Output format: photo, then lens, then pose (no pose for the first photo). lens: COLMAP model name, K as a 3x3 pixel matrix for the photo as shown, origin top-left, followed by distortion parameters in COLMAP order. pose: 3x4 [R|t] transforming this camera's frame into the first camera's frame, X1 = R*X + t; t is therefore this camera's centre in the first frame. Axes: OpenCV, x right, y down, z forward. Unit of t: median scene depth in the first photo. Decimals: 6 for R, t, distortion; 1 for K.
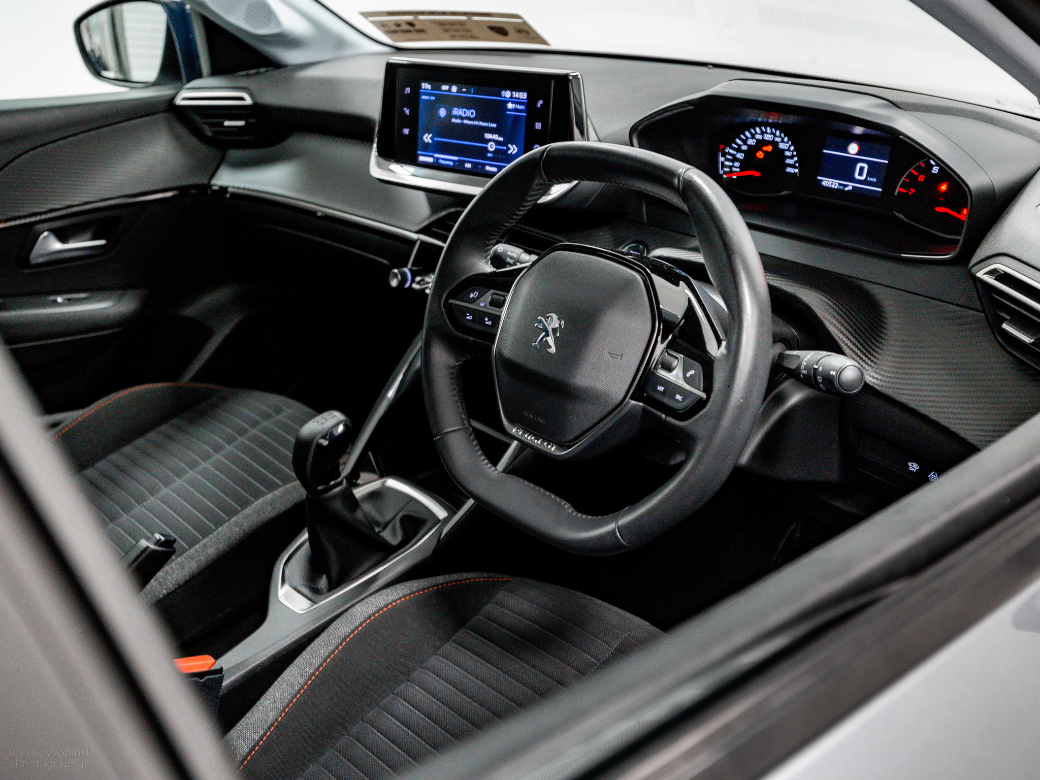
lens RADIAL K [[1128.6, 0, 520.0], [0, 1128.6, 390.0], [0, 0, 1]] dist [0.020912, 0.003016]
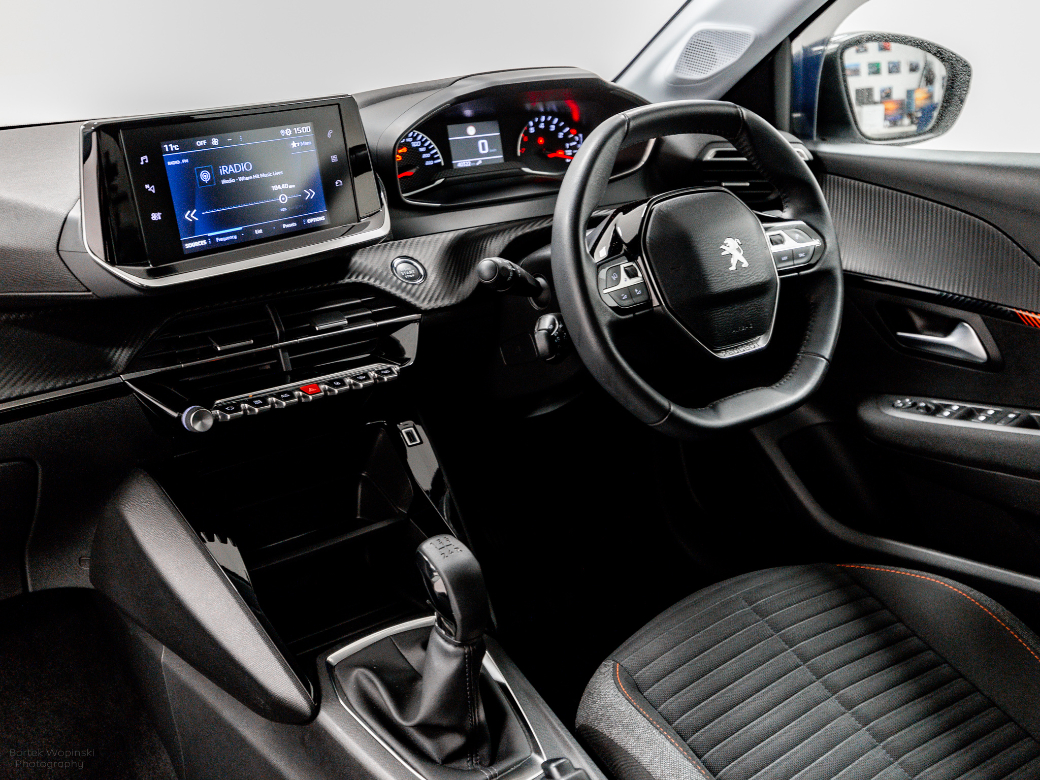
lens RADIAL K [[1128.6, 0, 520.0], [0, 1128.6, 390.0], [0, 0, 1]] dist [0.020912, 0.003016]
pose [[0.068735, -0.314469, 0.946776, -0.886327], [0.417962, 0.870795, 0.258889, -0.250281], [-0.905861, 0.377921, 0.191291, 0.787600]]
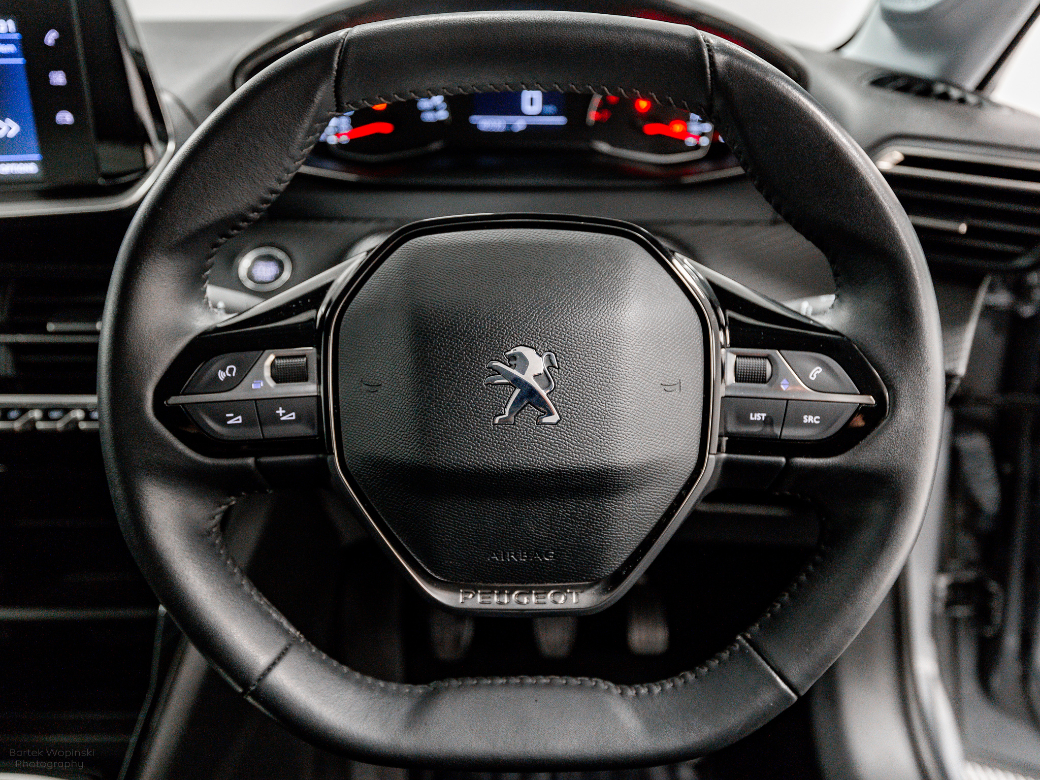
lens RADIAL K [[915.8, 0, 520.0], [0, 915.8, 390.0], [0, 0, 1]] dist [-0.002627, -0.001214]
pose [[0.658725, -0.284687, 0.696445, -0.197874], [0.287417, 0.950663, 0.116754, -0.074289], [-0.695323, 0.123261, 0.708049, 0.546356]]
